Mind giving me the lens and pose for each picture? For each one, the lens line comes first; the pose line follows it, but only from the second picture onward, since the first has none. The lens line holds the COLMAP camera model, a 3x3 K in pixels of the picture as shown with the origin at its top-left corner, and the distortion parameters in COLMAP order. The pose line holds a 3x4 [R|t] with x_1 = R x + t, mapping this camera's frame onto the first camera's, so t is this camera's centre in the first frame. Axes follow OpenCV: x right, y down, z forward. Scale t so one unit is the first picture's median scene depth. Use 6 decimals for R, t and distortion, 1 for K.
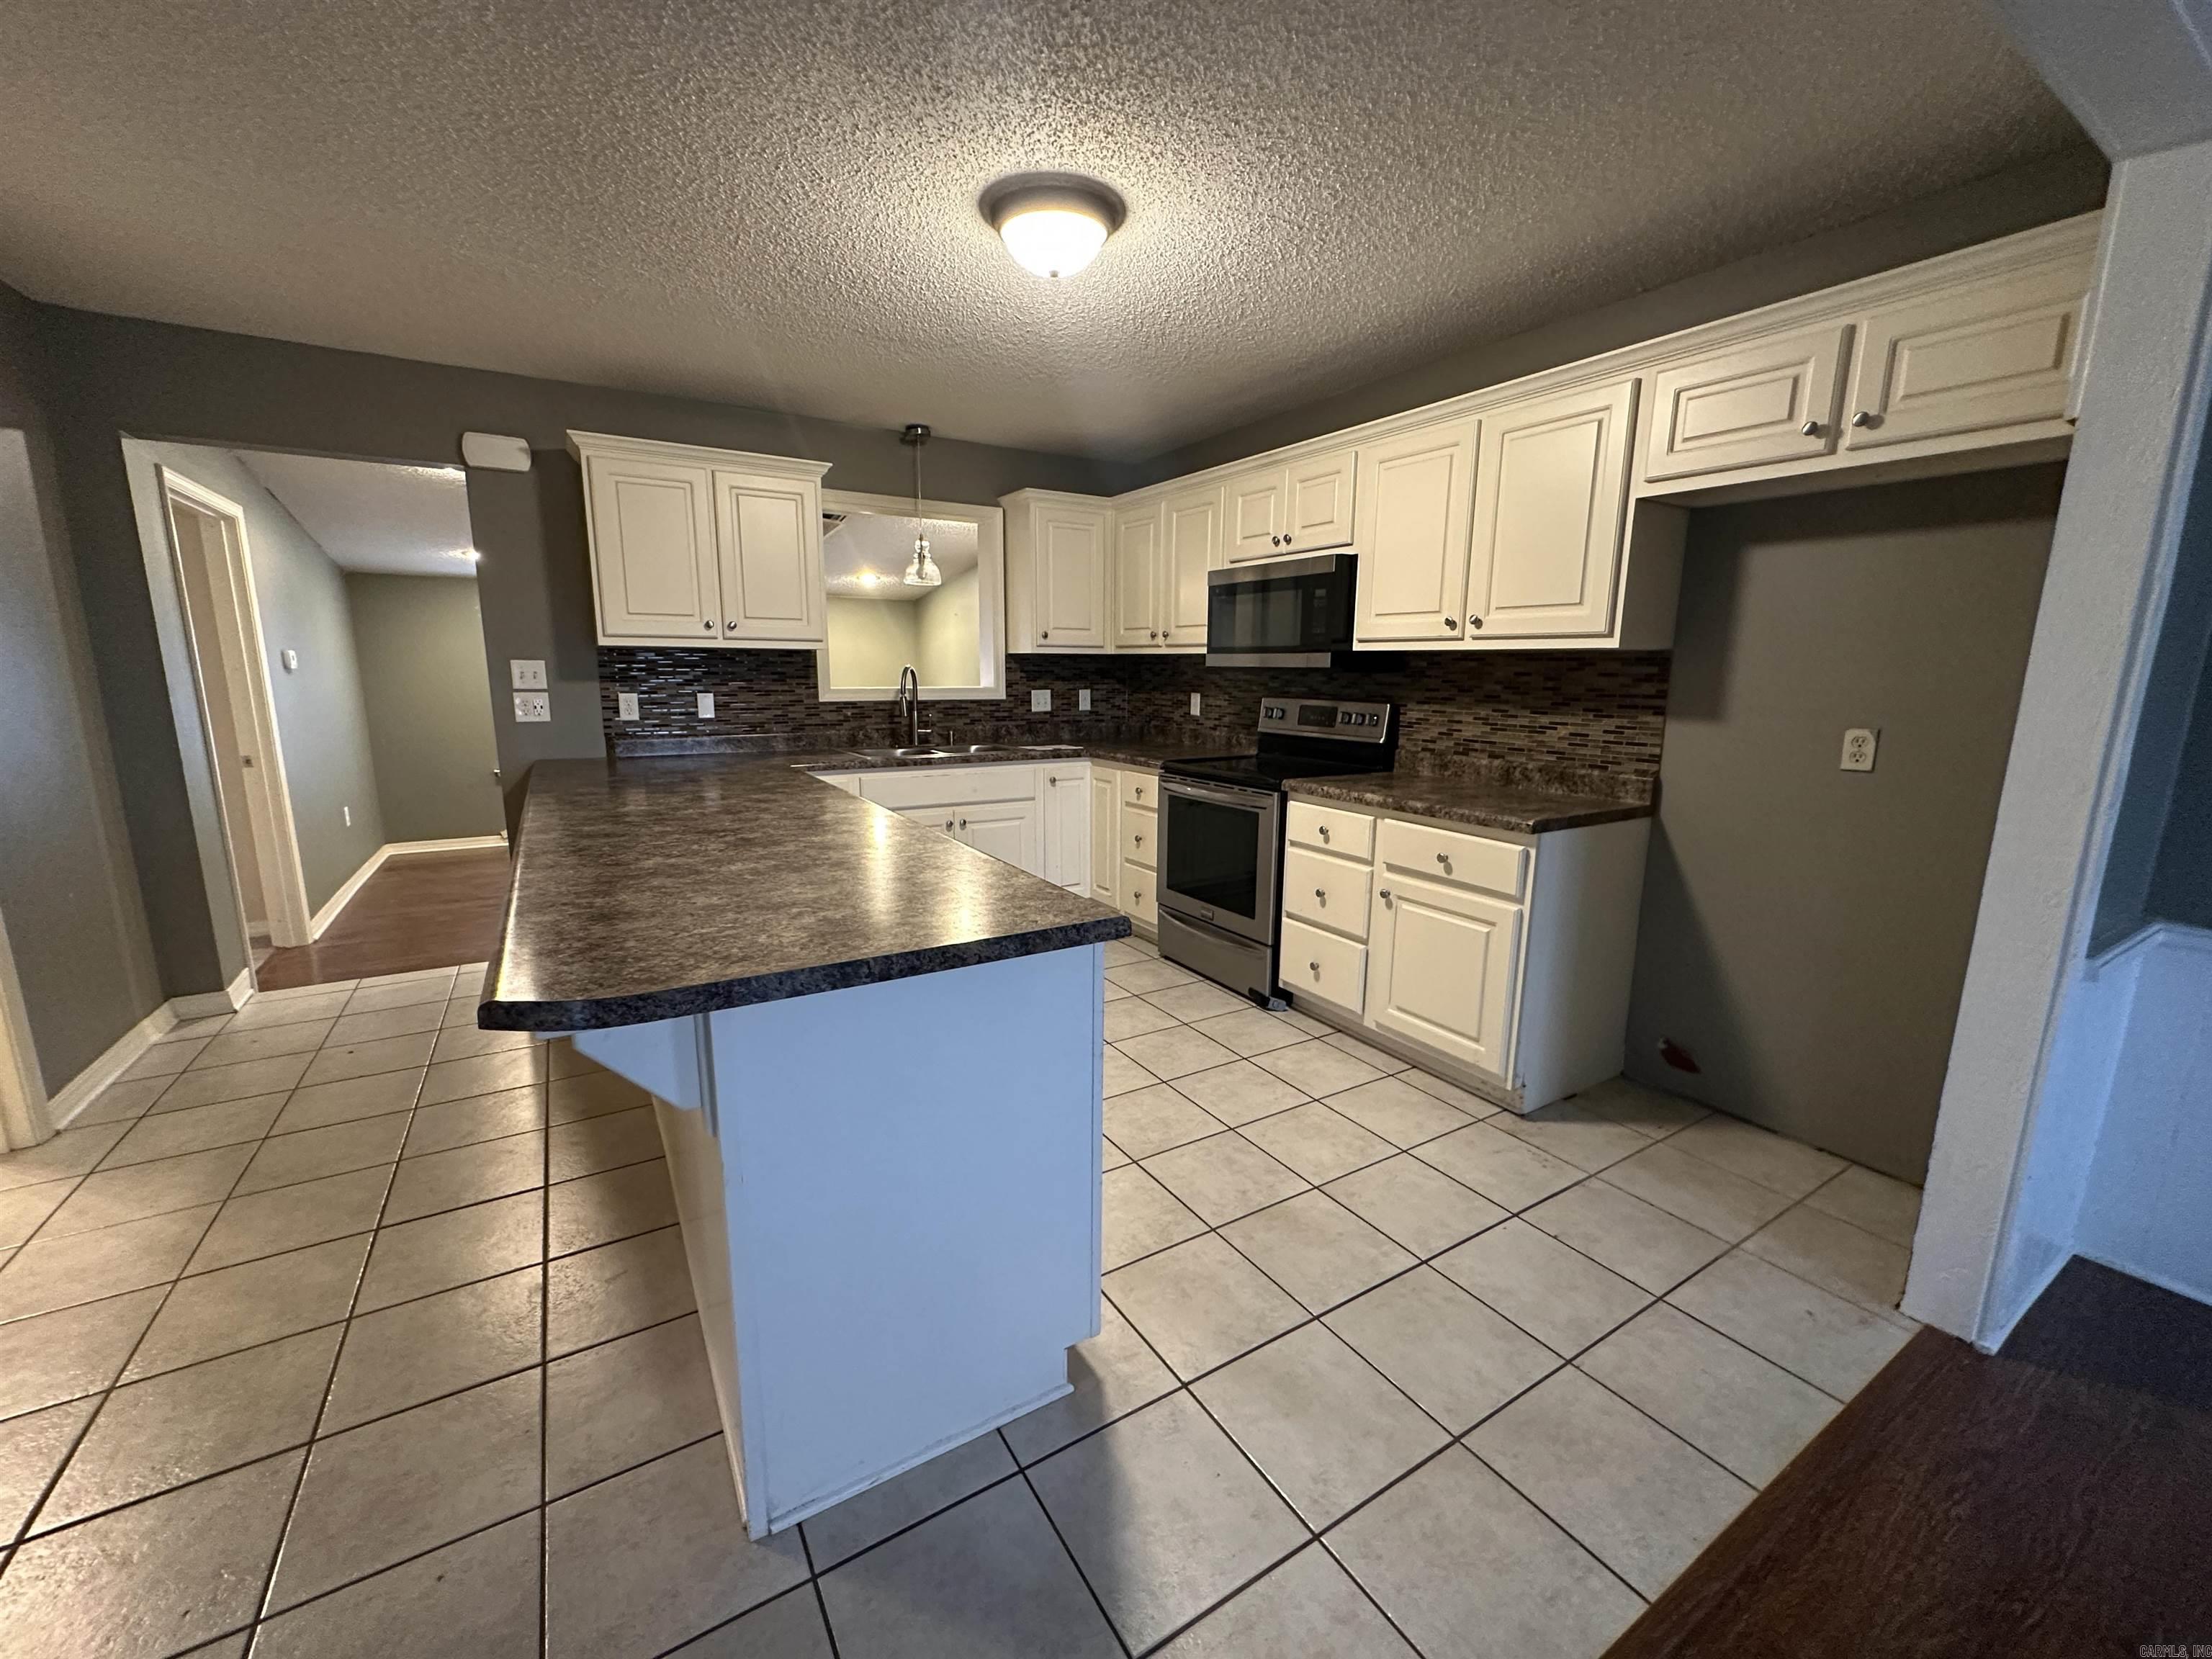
lens RADIAL K [[879.7, 0, 1099.3], [0, 879.7, 830.3], [0, 0, 1]] dist [-0.009279, -0.000138]
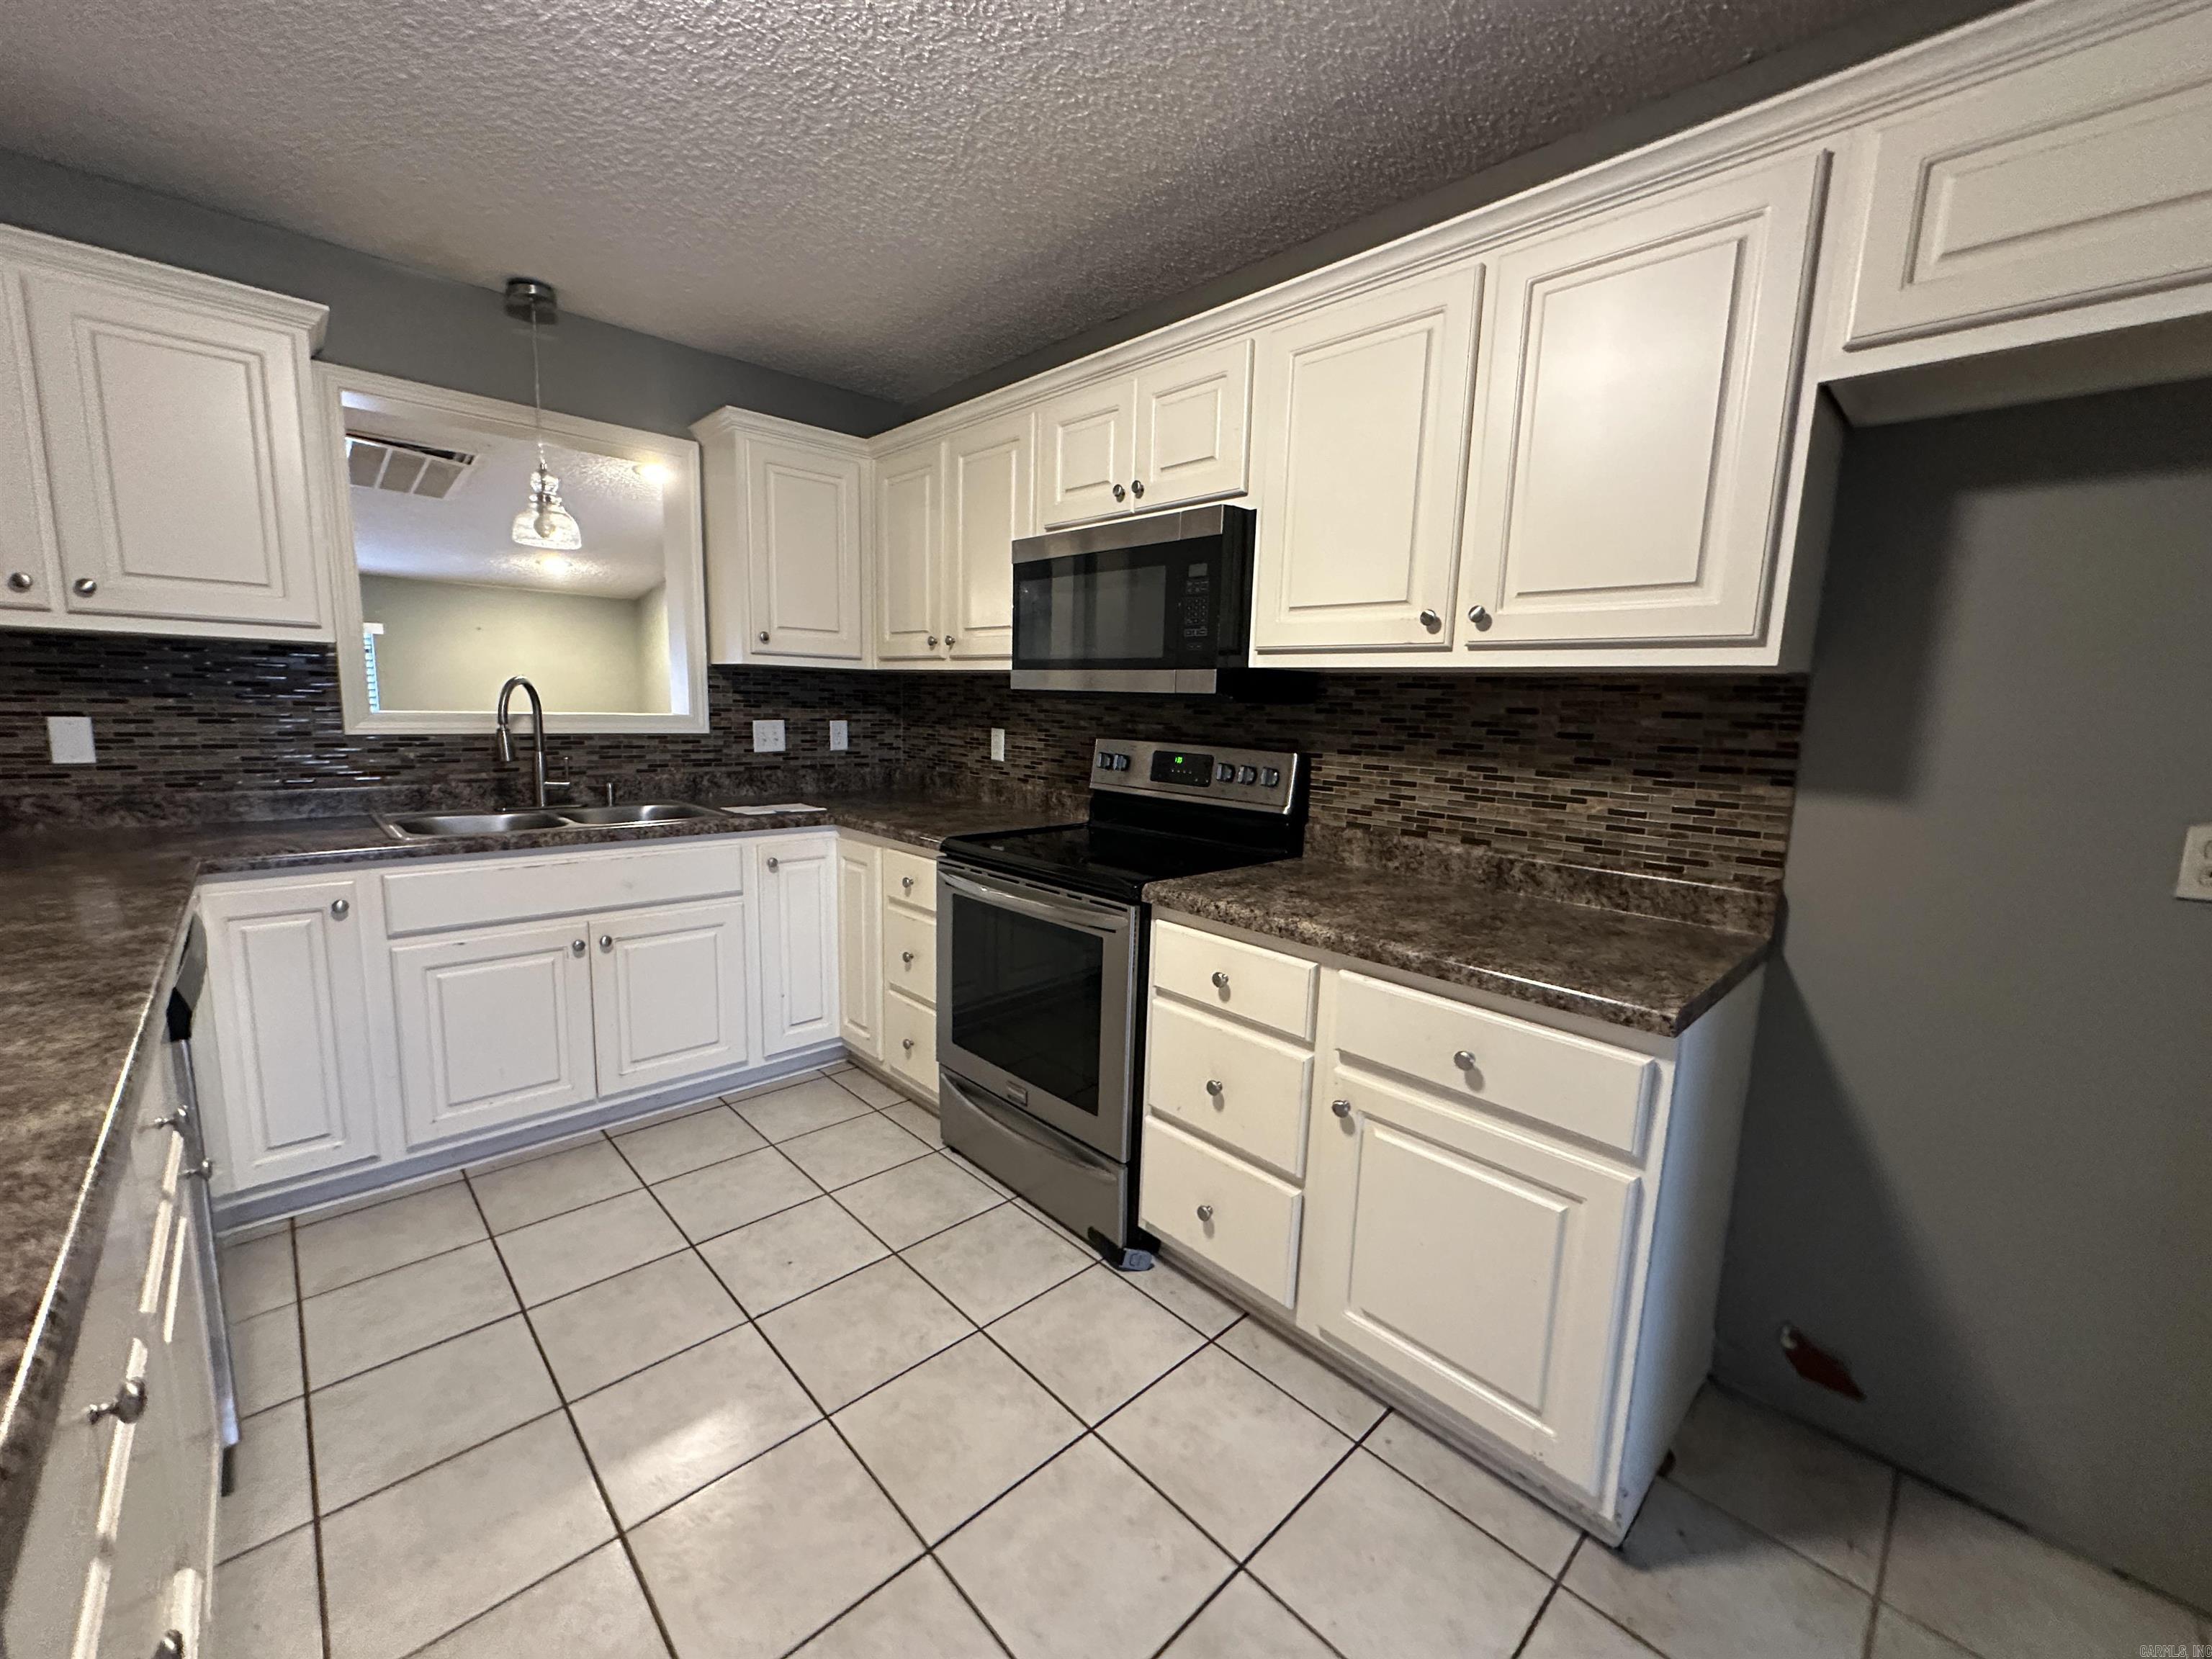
lens RADIAL K [[879.7, 0, 1101.7], [0, 879.7, 829.5], [0, 0, 1]] dist [-0.009279, -0.000138]
pose [[0.976718, -0.008585, 0.214357, 0.056784], [0.015938, 0.999341, -0.032600, -0.073960], [-0.213936, 0.035257, 0.976211, 0.431883]]
